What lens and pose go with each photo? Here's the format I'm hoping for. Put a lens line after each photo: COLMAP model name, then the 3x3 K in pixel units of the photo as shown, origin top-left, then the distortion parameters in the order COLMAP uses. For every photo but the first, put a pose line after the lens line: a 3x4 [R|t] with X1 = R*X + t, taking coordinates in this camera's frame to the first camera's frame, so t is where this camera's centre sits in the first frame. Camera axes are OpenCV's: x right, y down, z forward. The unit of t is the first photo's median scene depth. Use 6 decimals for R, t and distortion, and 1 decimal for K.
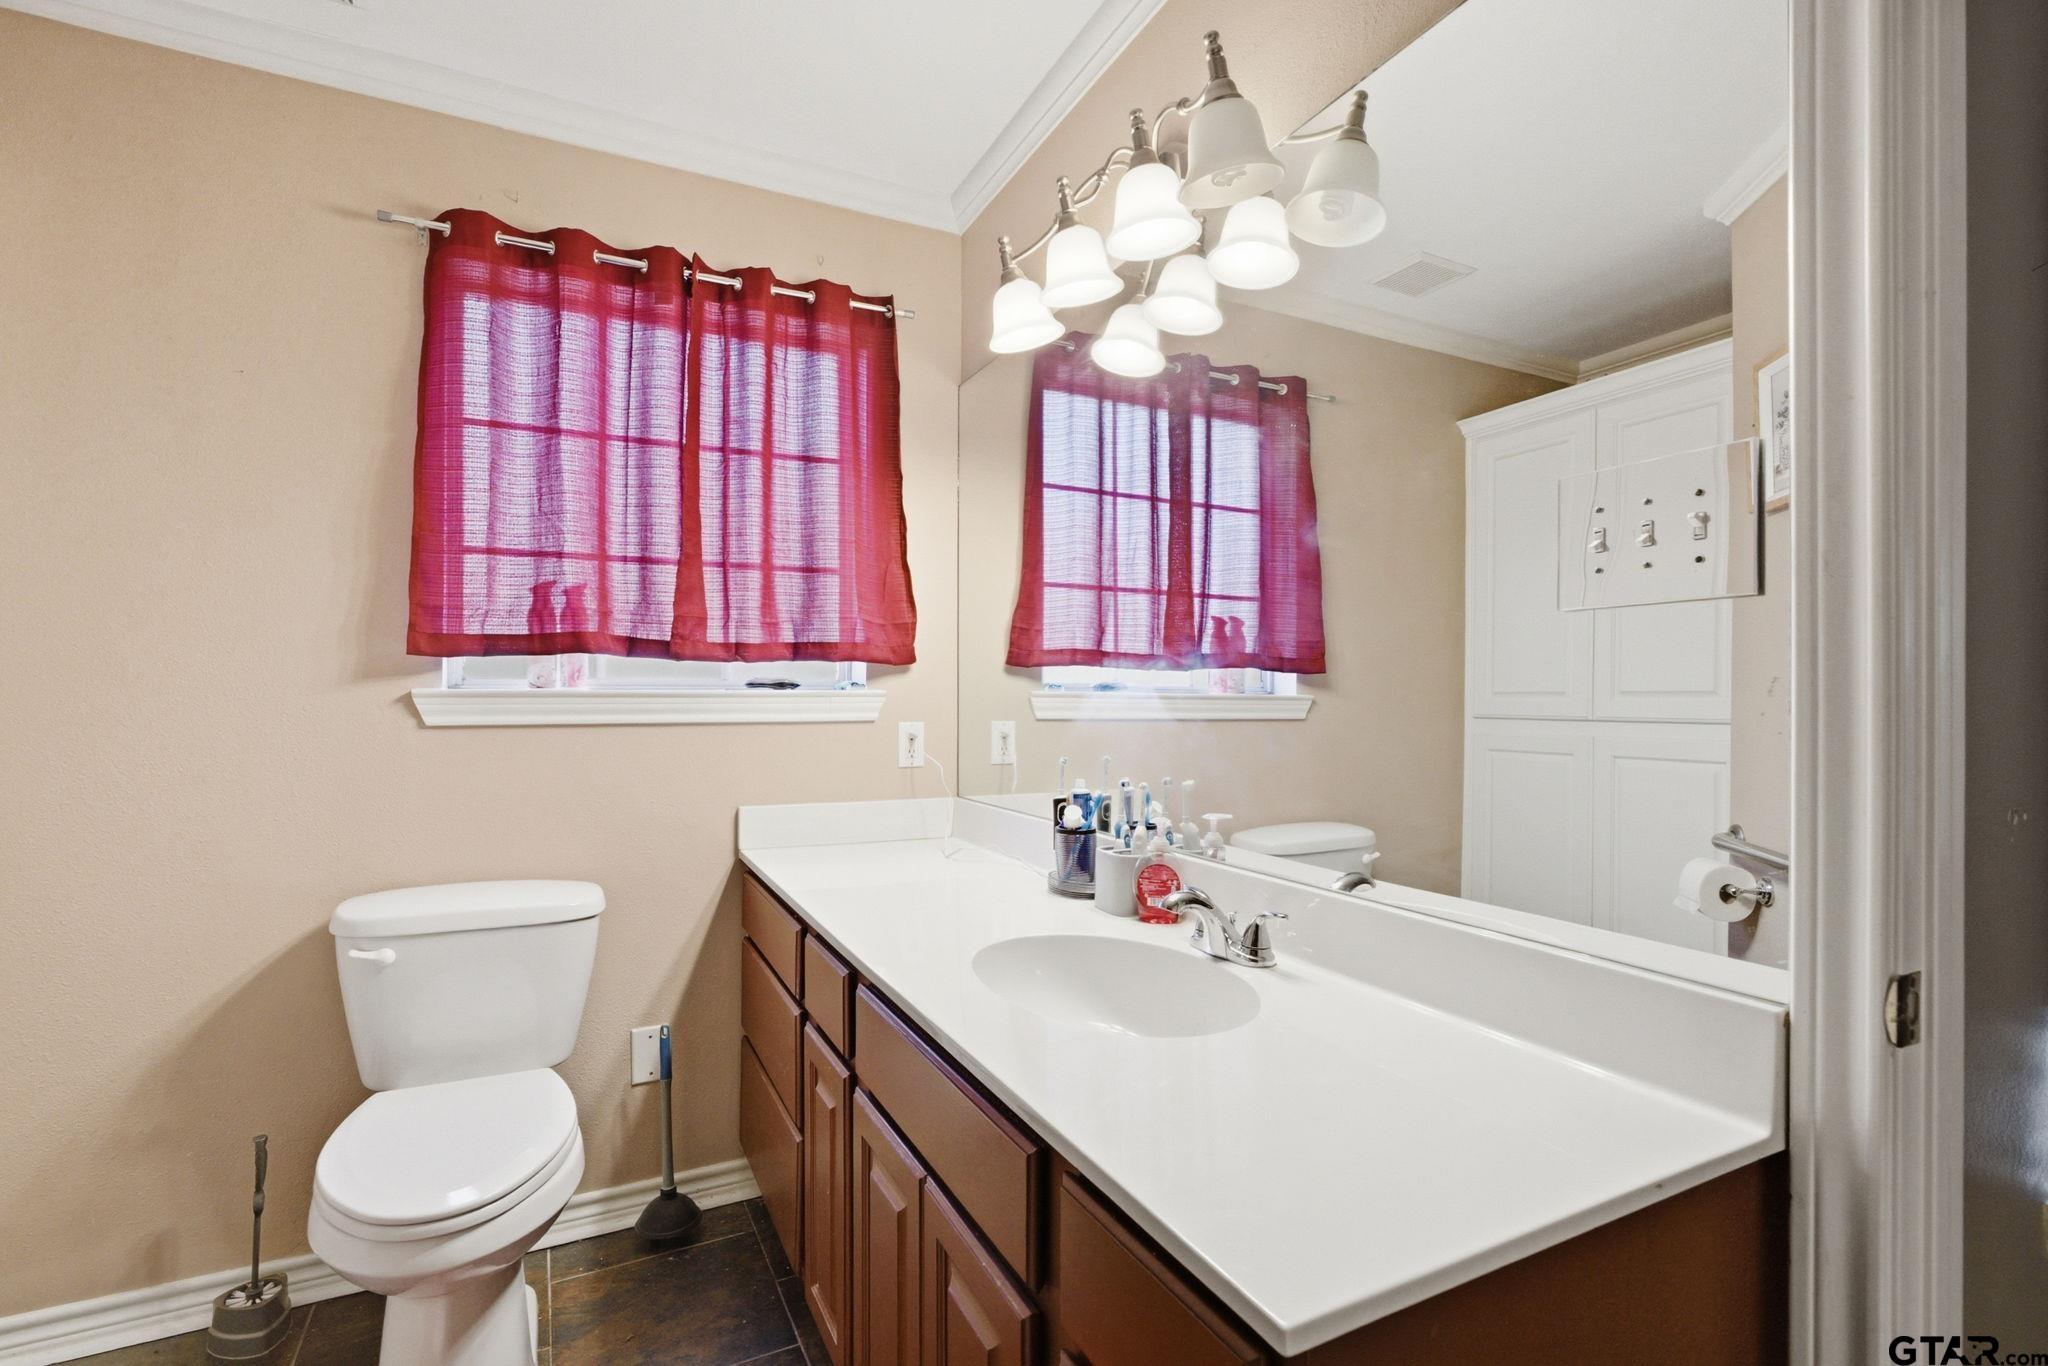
lens RADIAL K [[1038.7, 0, 1029.0], [0, 1038.7, 677.7], [0, 0, 1]] dist [-0.001707, 0.000155]
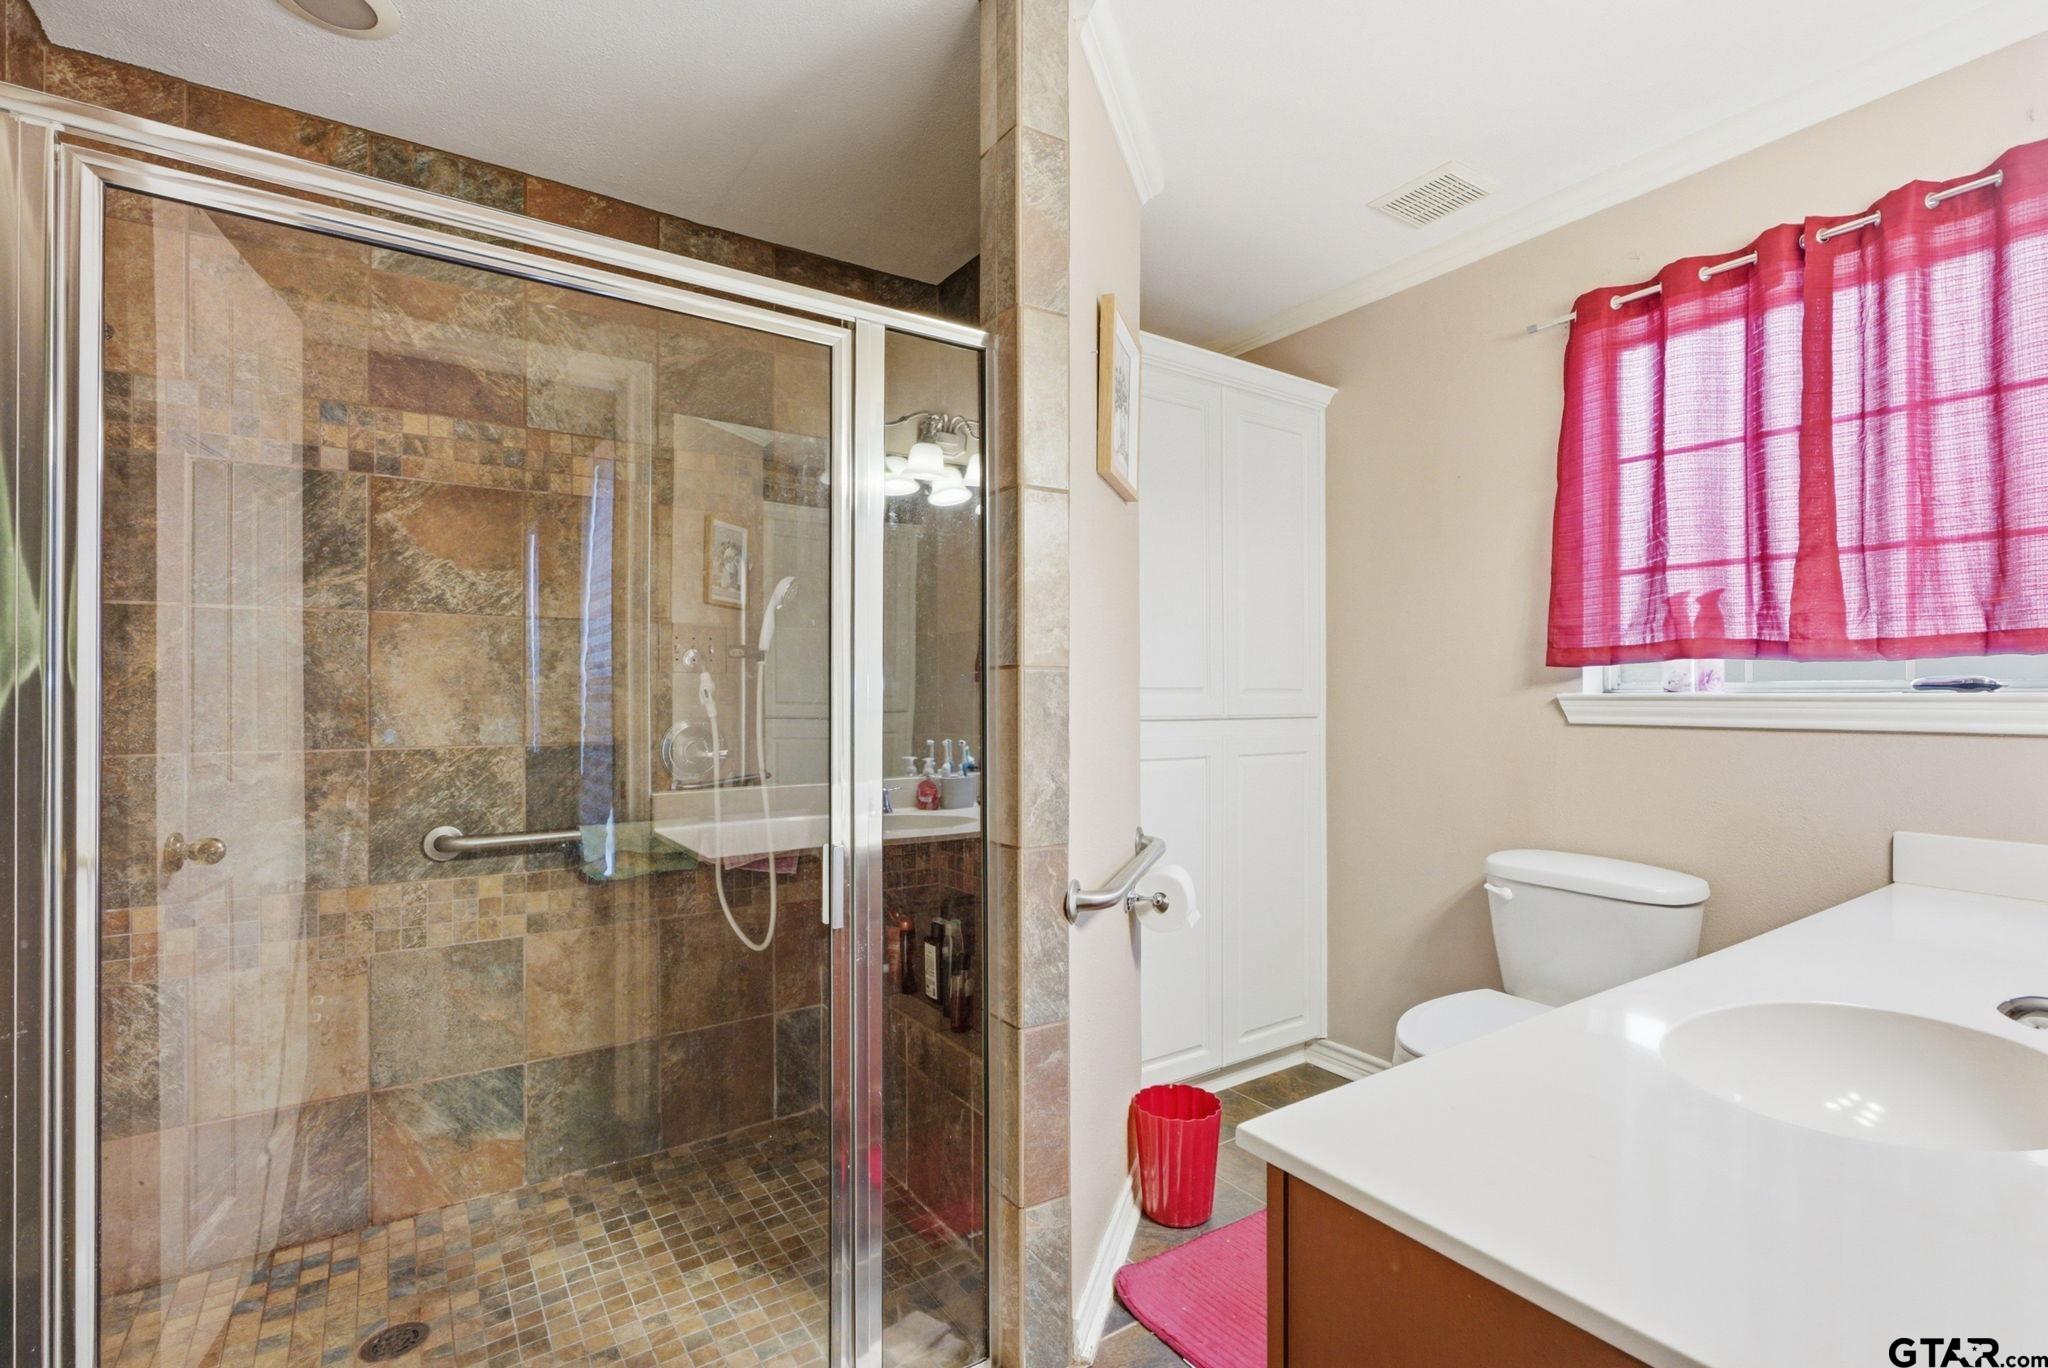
lens RADIAL K [[949.3, 0, 1024.0], [0, 949.3, 684.0], [0, 0, 1]] dist [-0.017414, -0.000096]
pose [[0.068790, -0.015257, -0.997515, 0.454663], [0.015052, 0.999785, -0.014254, 0.005105], [0.997518, -0.014034, 0.069005, 0.254783]]
